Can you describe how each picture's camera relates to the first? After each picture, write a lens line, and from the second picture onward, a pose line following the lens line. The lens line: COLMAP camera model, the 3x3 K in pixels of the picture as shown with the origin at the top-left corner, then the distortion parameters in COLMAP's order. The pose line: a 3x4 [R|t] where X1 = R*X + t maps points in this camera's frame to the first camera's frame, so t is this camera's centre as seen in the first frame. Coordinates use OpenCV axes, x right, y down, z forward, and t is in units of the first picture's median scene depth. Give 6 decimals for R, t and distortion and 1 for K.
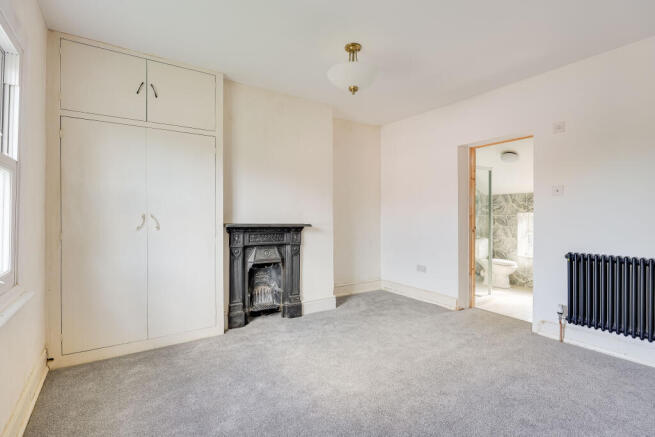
lens RADIAL K [[317.9, 0, 324.2], [0, 317.9, 219.6], [0, 0, 1]] dist [0.005023, 0.000336]
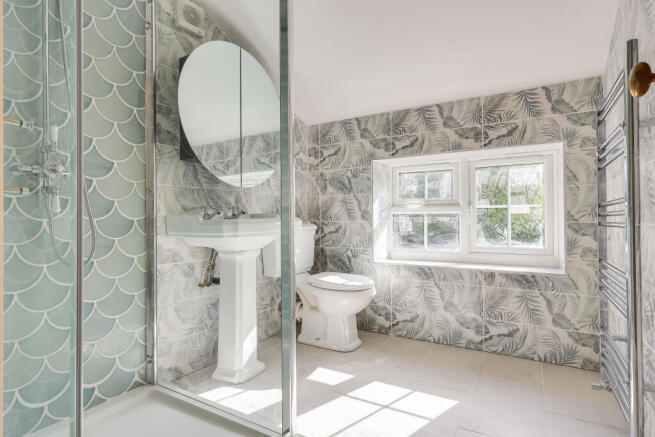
lens RADIAL K [[335.5, 0, 326.1], [0, 335.5, 218.5], [0, 0, 1]] dist [0.001074, 0.000062]
pose [[0.900576, 0.002112, 0.434693, 0.353535], [0.009620, 0.999646, -0.024788, 0.065708], [-0.434592, 0.026505, 0.900237, 0.619816]]
